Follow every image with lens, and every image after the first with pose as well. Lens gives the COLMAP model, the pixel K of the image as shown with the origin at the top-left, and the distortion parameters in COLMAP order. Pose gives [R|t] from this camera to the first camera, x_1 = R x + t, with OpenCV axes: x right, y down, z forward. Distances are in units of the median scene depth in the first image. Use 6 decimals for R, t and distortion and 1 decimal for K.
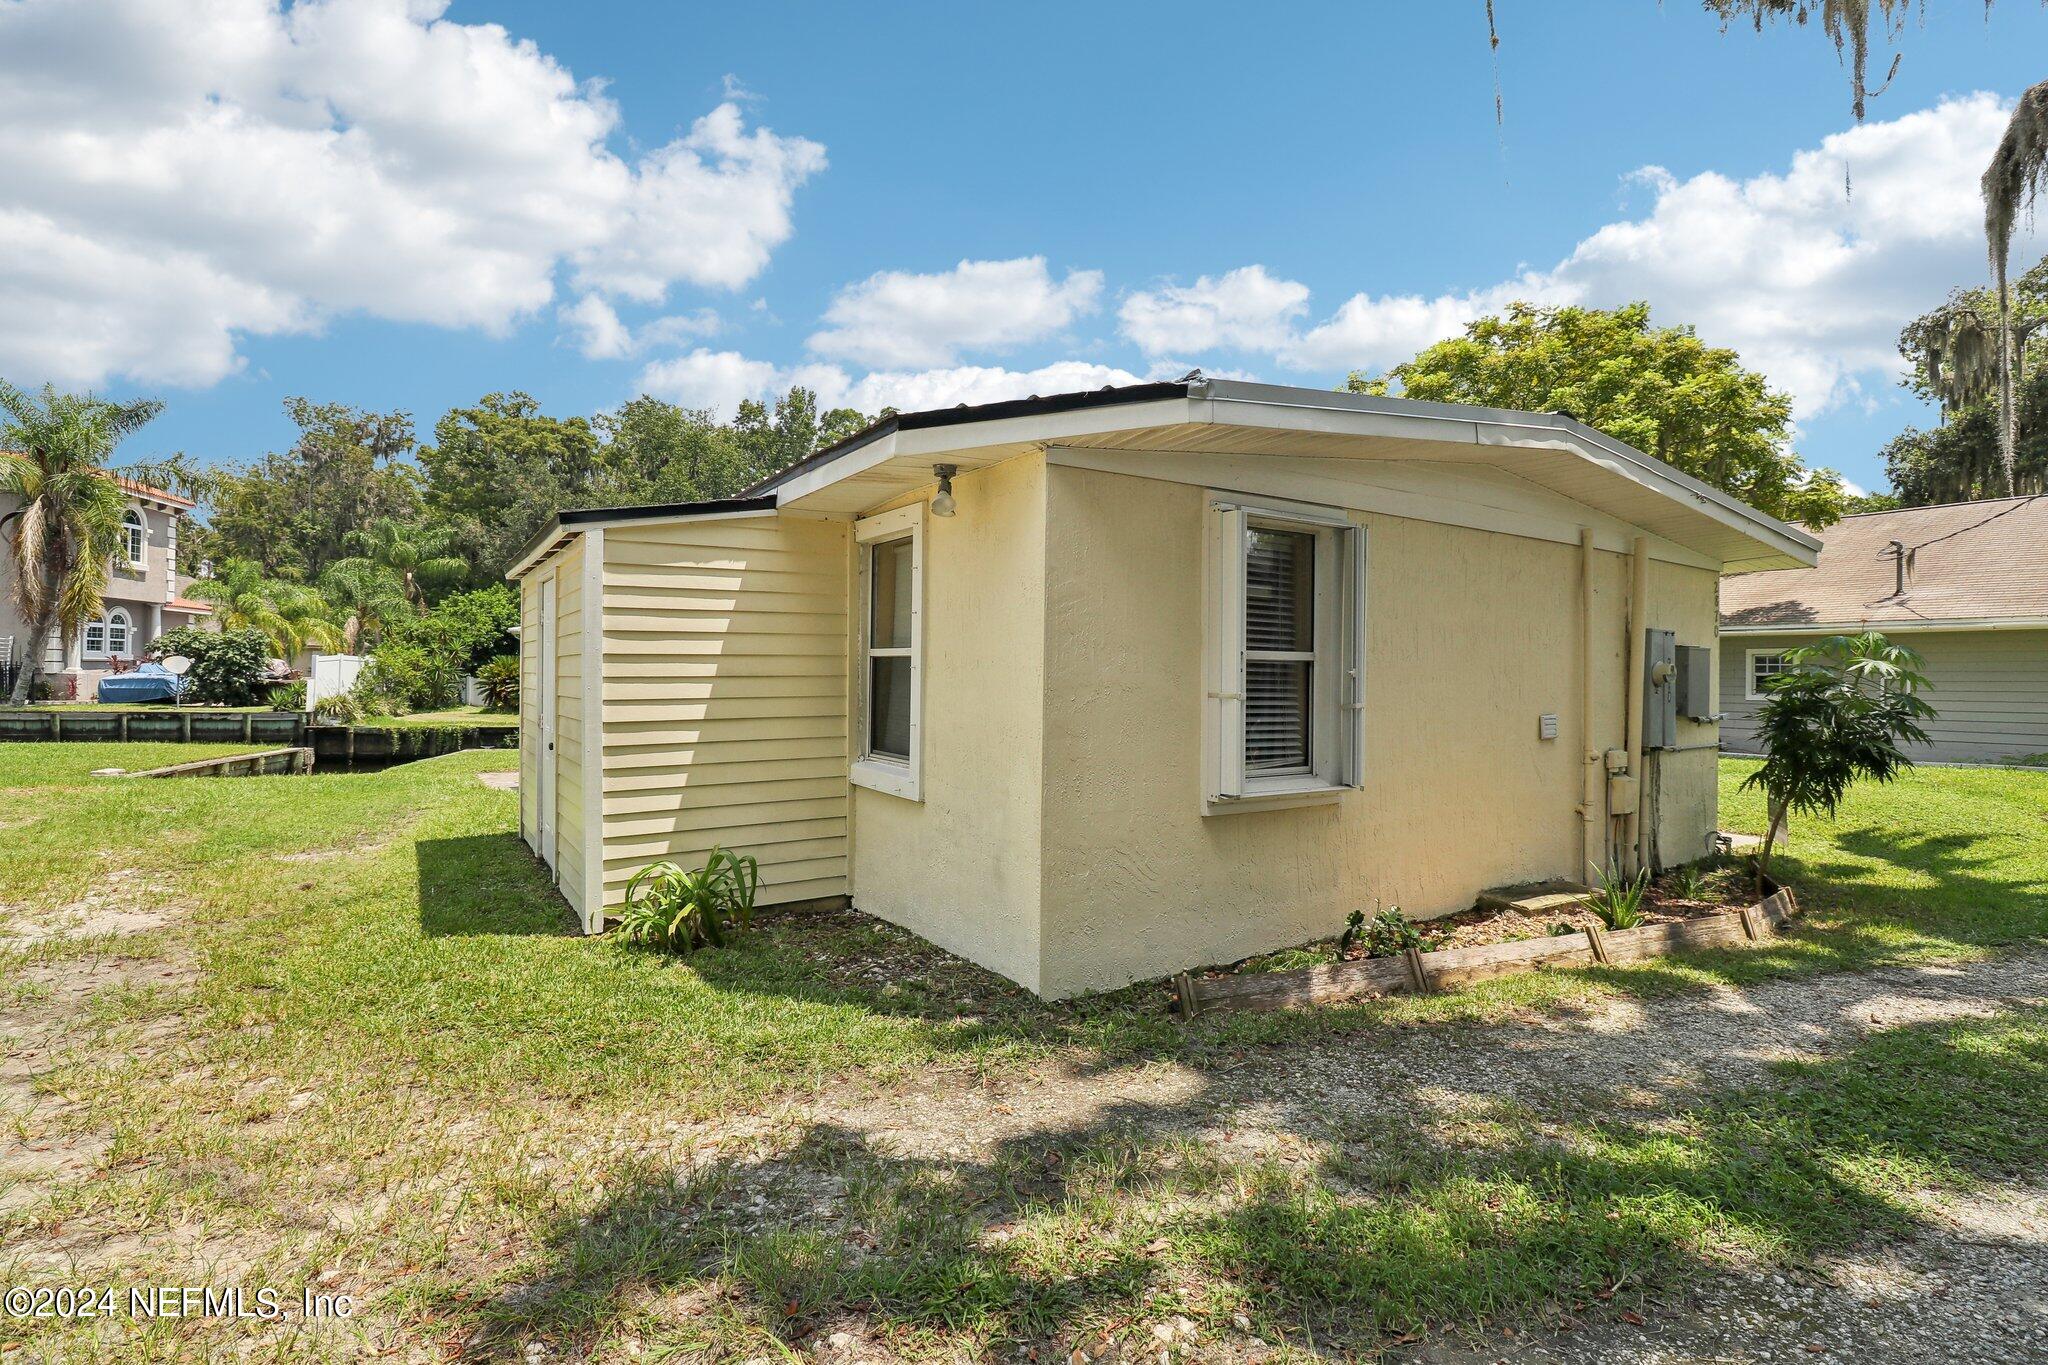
lens RADIAL K [[962.1, 0, 1027.3], [0, 962.1, 669.8], [0, 0, 1]] dist [0.000556, -0.014060]
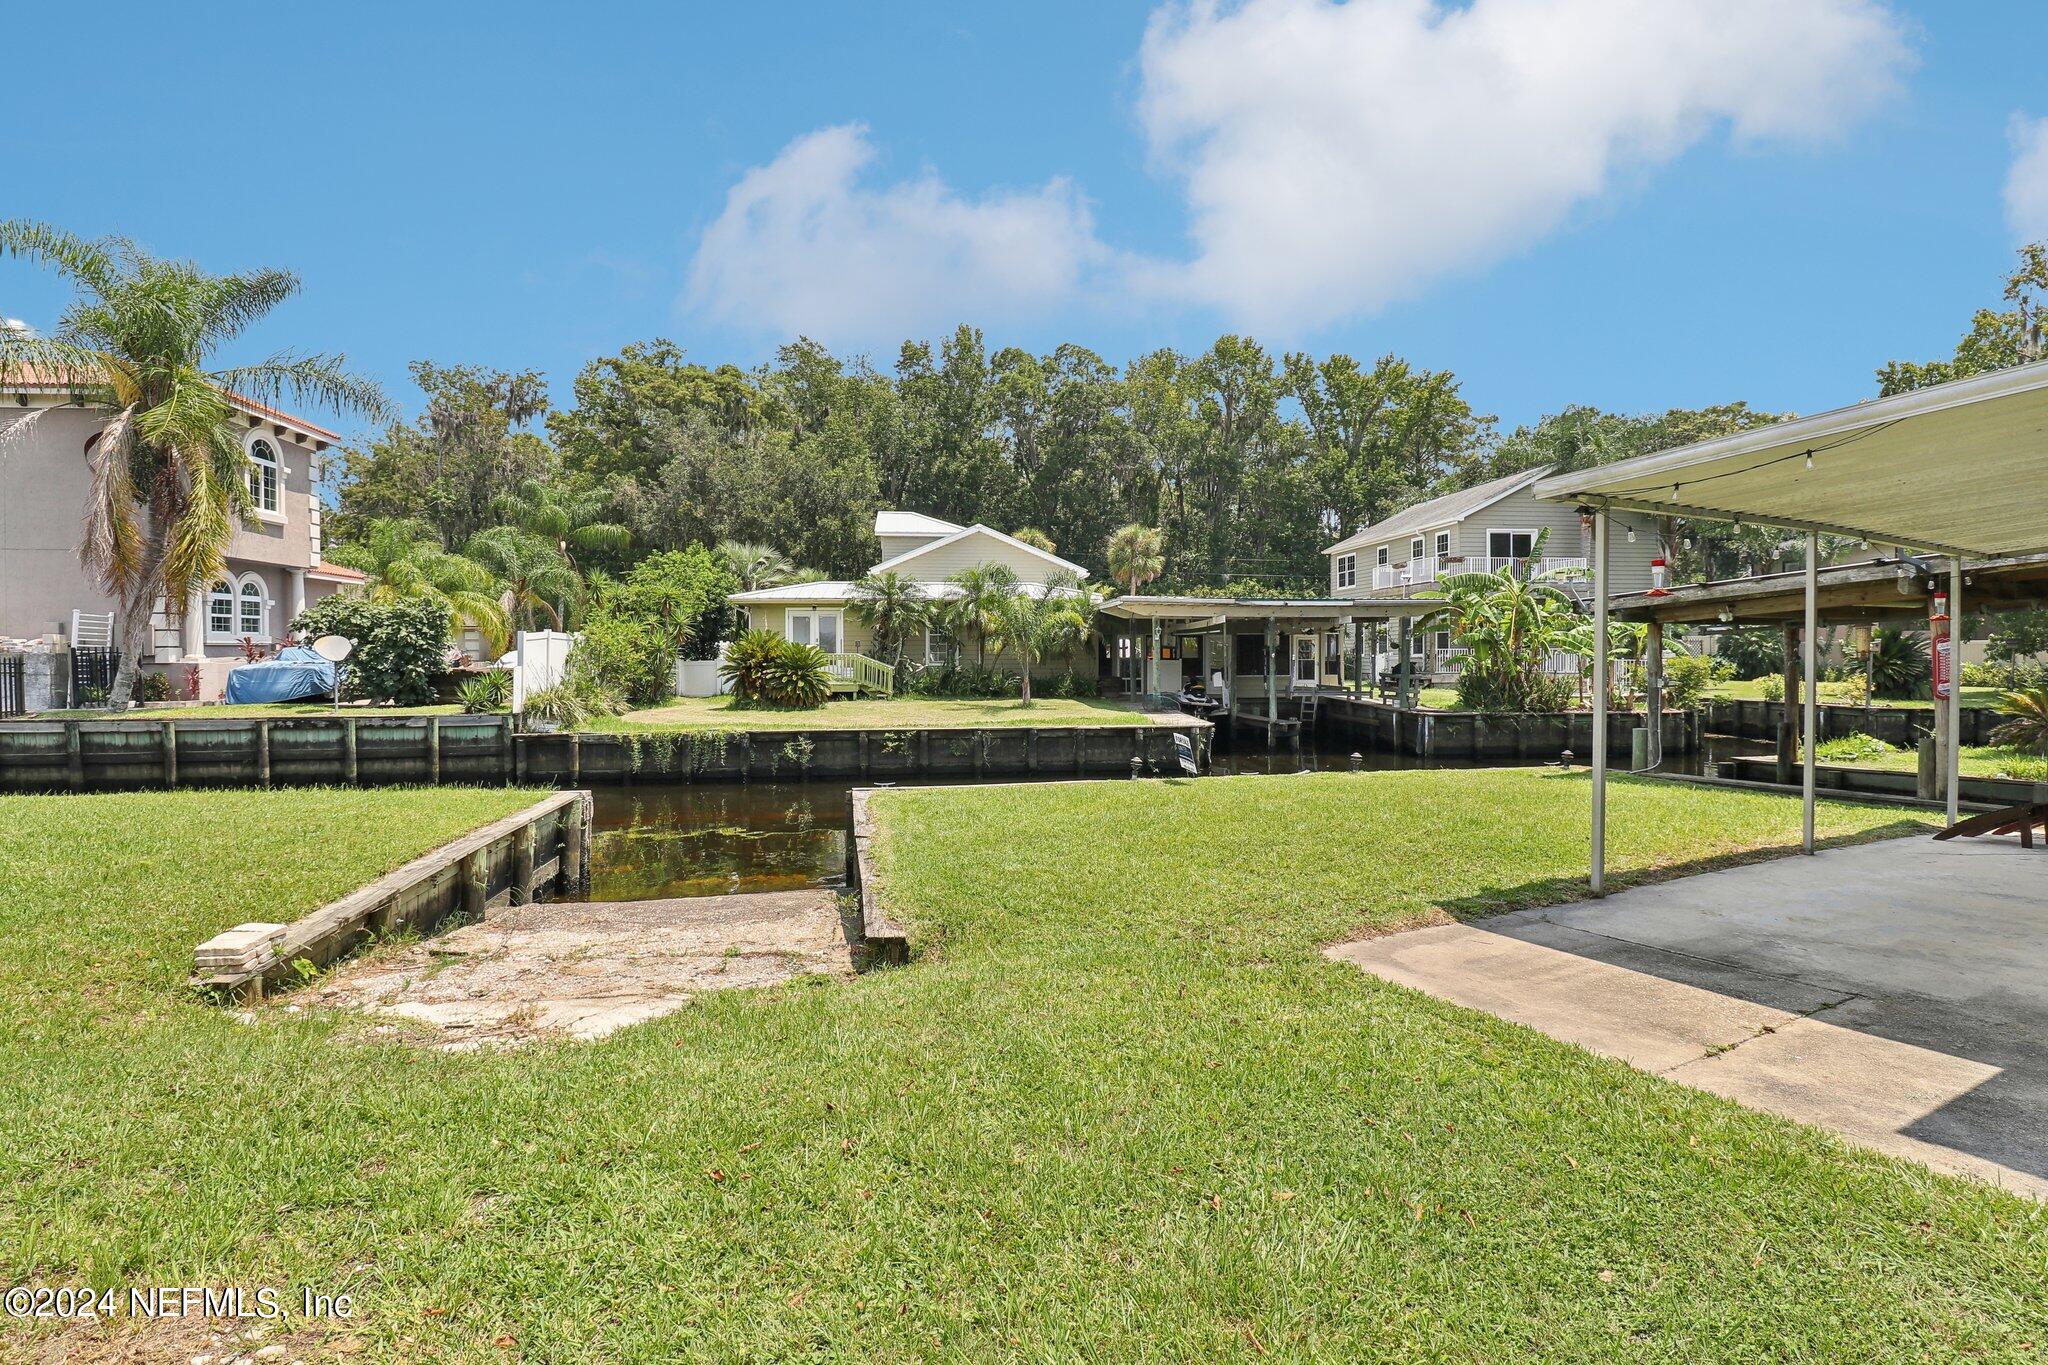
lens RADIAL K [[973.6, 0, 1023.6], [0, 973.6, 668.4], [0, 0, 1]] dist [0.007692, -0.017203]
pose [[0.995788, -0.013687, -0.090653, -0.285963], [0.015809, 0.999616, 0.022737, 0.001198], [0.090307, -0.024074, 0.995623, 0.296856]]
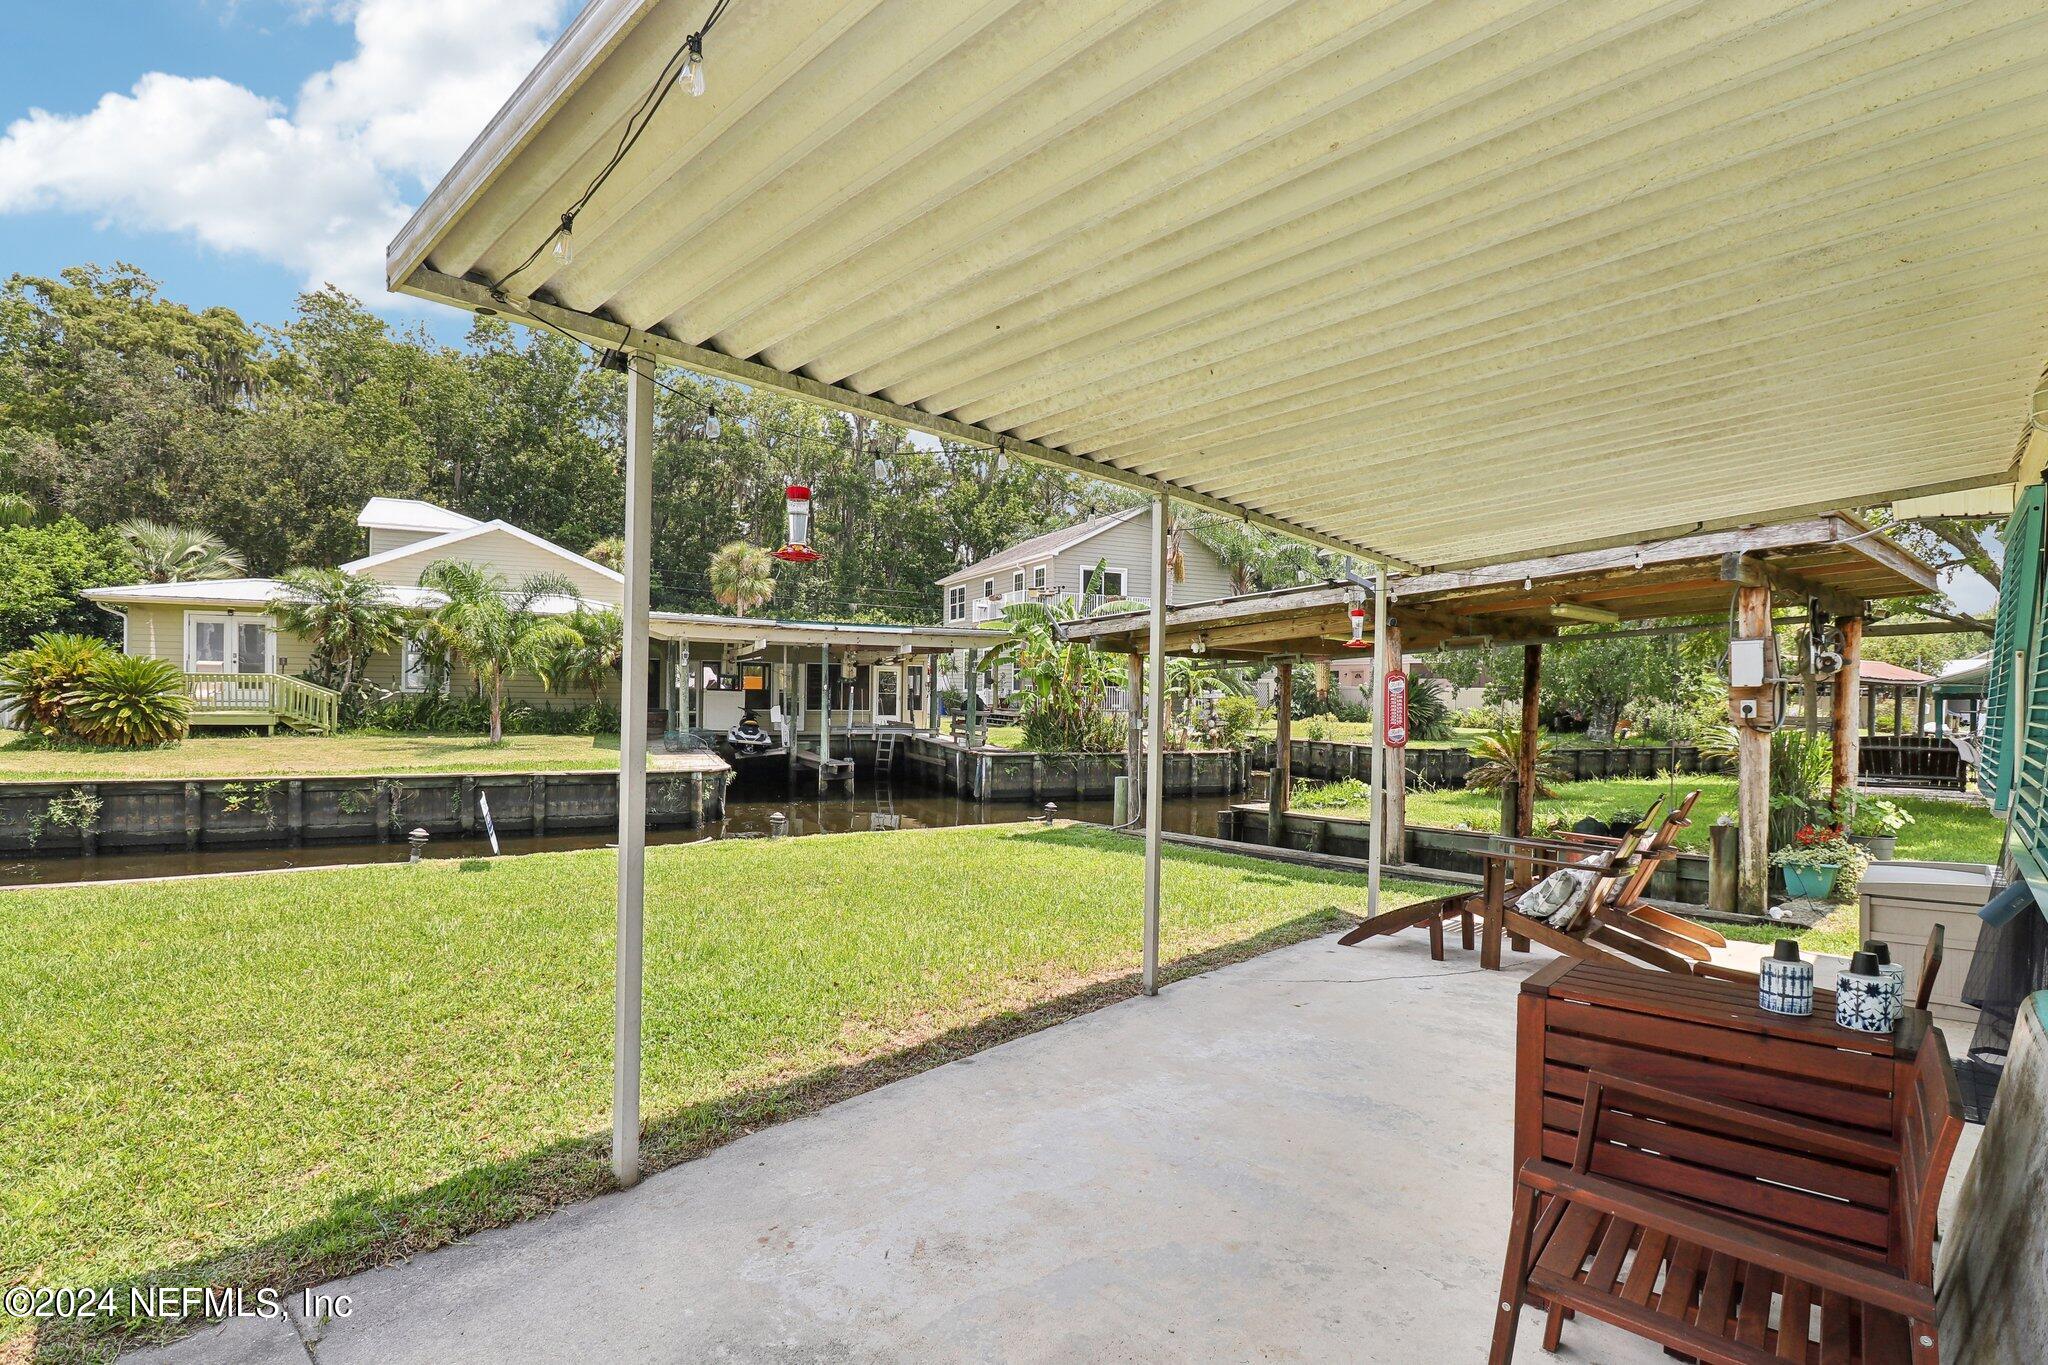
lens RADIAL K [[984.8, 0, 1018.9], [0, 984.8, 706.1], [0, 0, 1]] dist [0.000921, -0.011957]
pose [[0.971044, 0.001130, 0.238898, -0.183880], [-0.007940, 0.999589, 0.027543, 0.005038], [-0.238769, -0.028642, 0.970654, 0.395223]]
